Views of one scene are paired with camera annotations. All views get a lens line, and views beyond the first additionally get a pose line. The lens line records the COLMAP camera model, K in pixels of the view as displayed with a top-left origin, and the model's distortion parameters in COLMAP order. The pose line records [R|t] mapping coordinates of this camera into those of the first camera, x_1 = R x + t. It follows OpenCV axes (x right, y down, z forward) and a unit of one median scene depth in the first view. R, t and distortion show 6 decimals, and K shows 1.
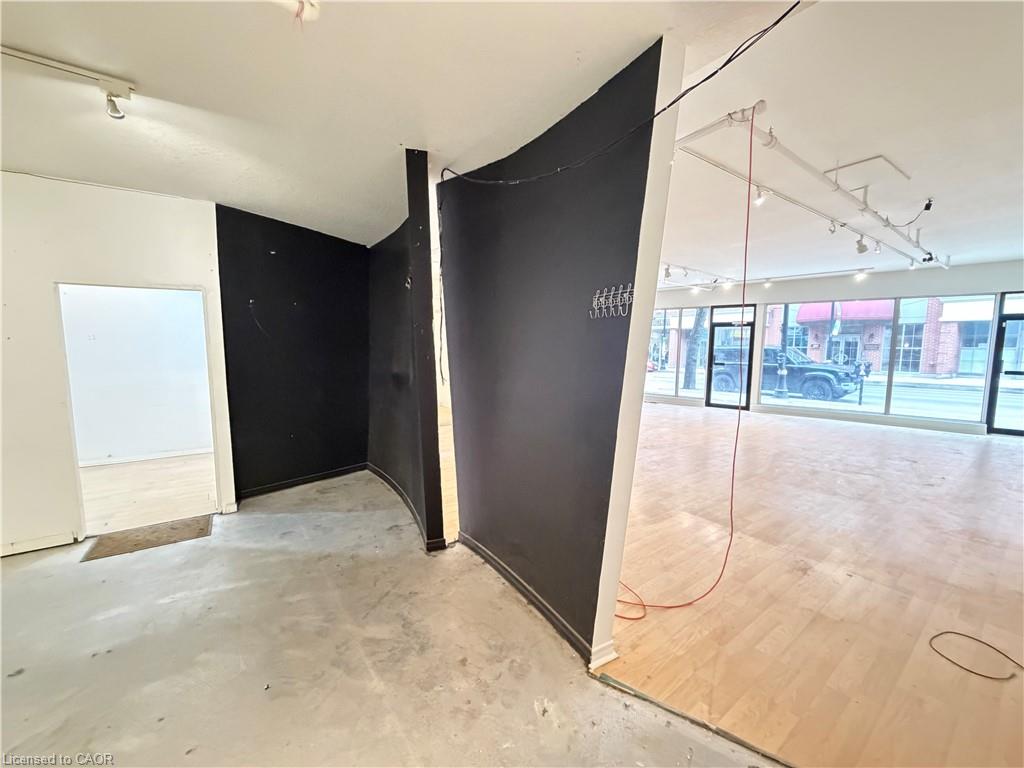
lens RADIAL K [[403.5, 0, 514.1], [0, 403.5, 384.0], [0, 0, 1]] dist [0.001781, -0.000319]
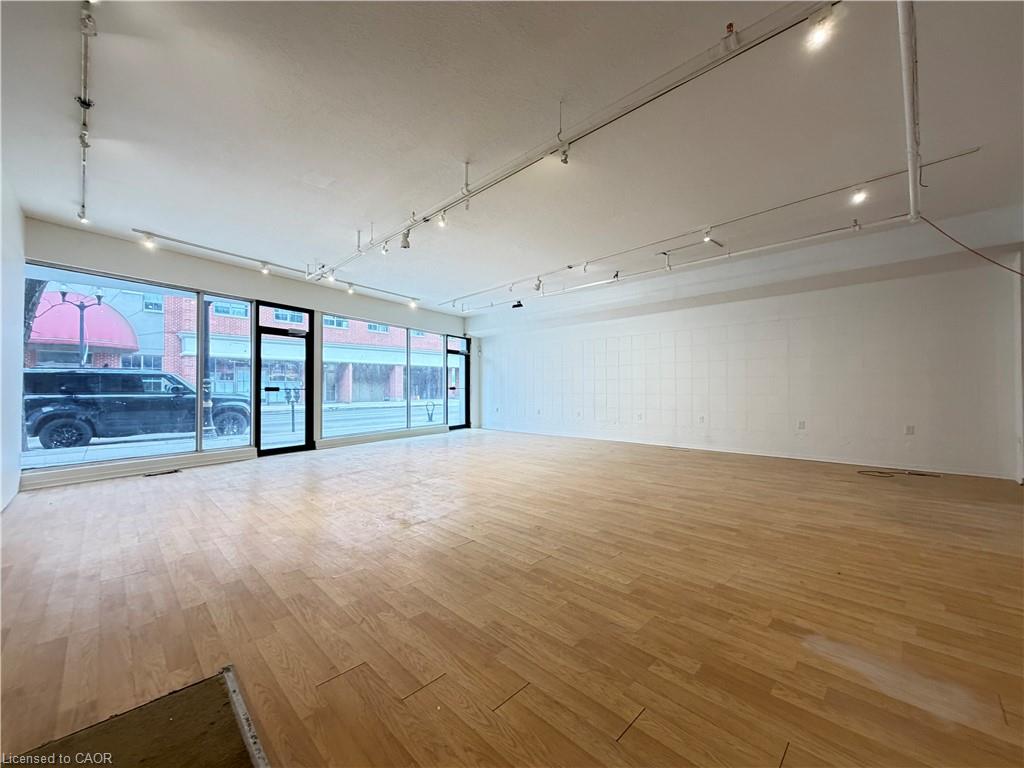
lens RADIAL K [[403.5, 0, 506.9], [0, 403.5, 384.4], [0, 0, 1]] dist [0.001781, -0.000319]
pose [[-0.141086, 0.002316, 0.989995, -0.579090], [0.093444, 0.995564, 0.010988, -0.078768], [-0.985577, 0.094059, -0.140676, 1.963213]]
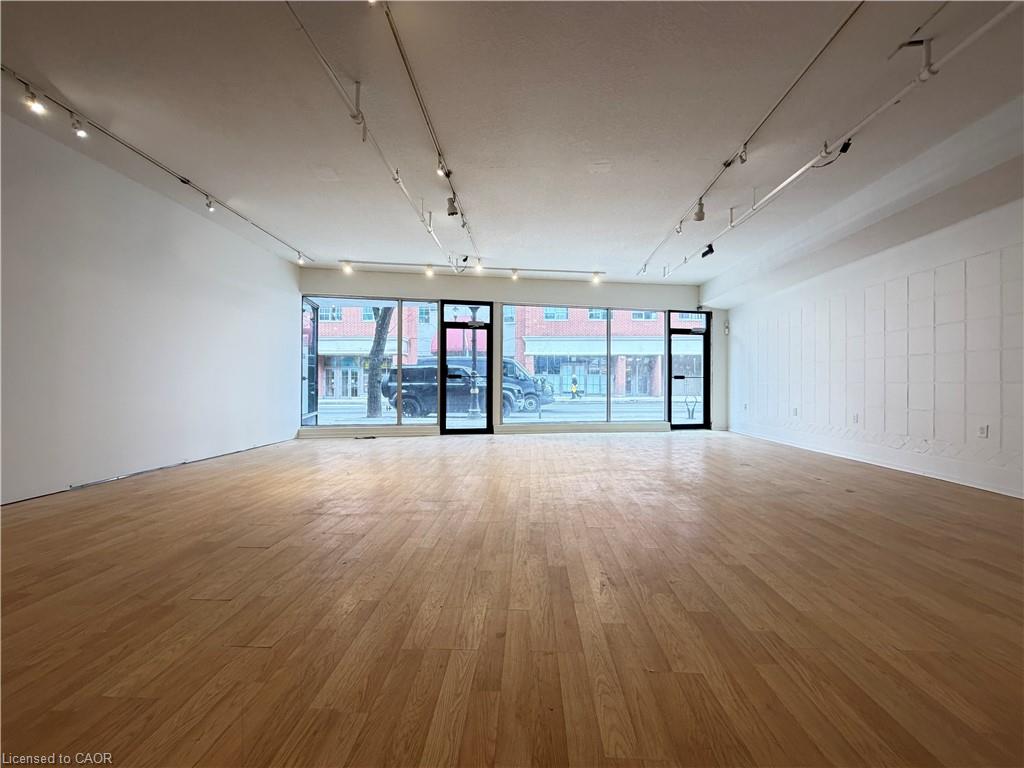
lens RADIAL K [[403.5, 0, 508.9], [0, 403.5, 382.2], [0, 0, 1]] dist [0.001781, -0.000319]
pose [[0.633019, -0.004032, 0.774126, -0.040448], [0.075601, 0.995528, -0.056635, 0.032895], [-0.770436, 0.094376, 0.630493, 1.227927]]
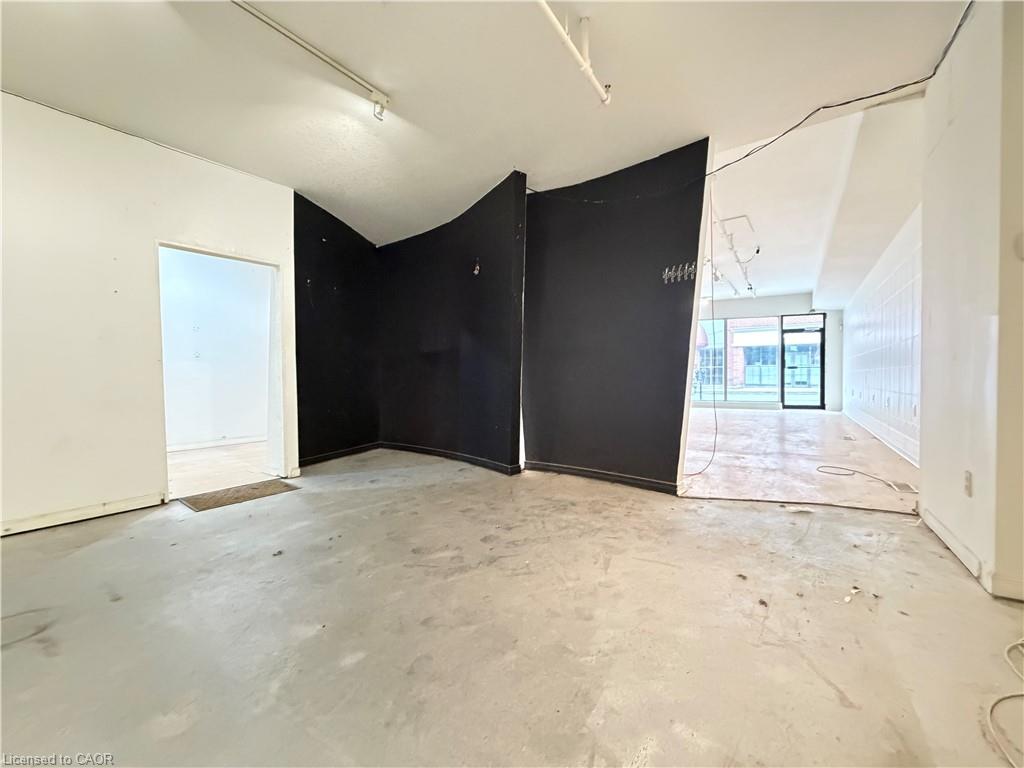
lens RADIAL K [[403.5, 0, 511.9], [0, 403.5, 384.6], [0, 0, 1]] dist [0.001781, -0.000319]
pose [[0.946348, -0.022319, 0.322379, -0.498362], [0.046793, 0.996562, -0.068369, 0.176994], [-0.319744, 0.079786, 0.944139, -0.185571]]
